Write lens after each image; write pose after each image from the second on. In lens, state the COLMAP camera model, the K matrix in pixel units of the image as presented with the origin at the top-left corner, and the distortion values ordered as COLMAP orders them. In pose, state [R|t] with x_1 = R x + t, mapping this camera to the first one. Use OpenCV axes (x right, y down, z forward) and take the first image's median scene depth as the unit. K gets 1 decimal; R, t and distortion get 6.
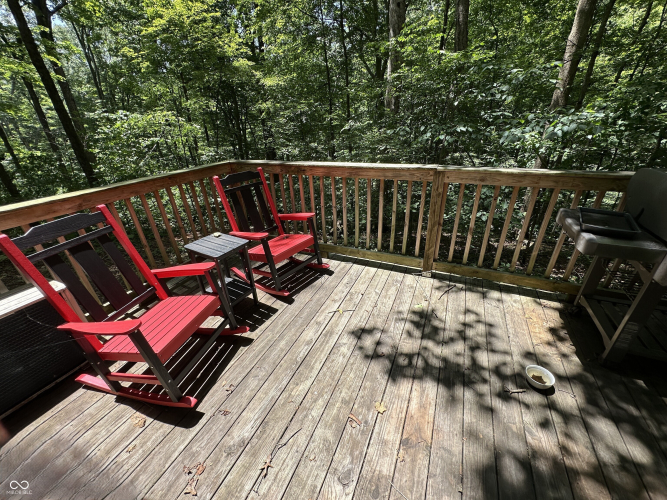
lens RADIAL K [[267.8, 0, 333.5], [0, 267.8, 250.0], [0, 0, 1]] dist [0.001778, -0.000003]
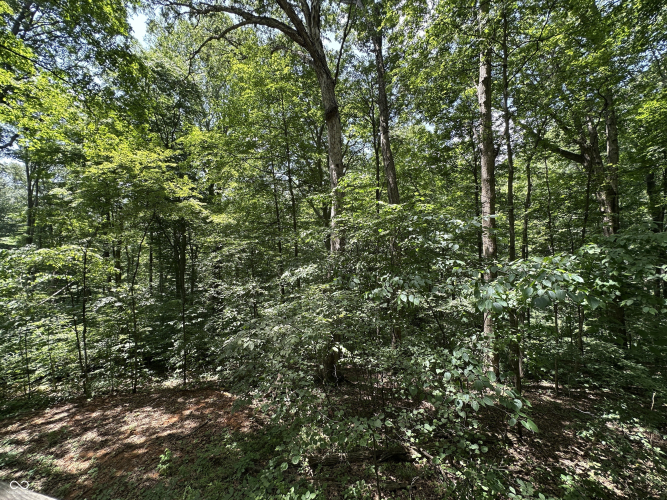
lens RADIAL K [[266.8, 0, 333.5], [0, 266.8, 250.0], [0, 0, 1]] dist [0.012867, 0.000120]
pose [[0.986923, 0.013846, 0.160597, 0.055923], [0.056731, 0.902725, -0.426462, -0.123428], [-0.150880, 0.429996, 0.890134, 0.161368]]
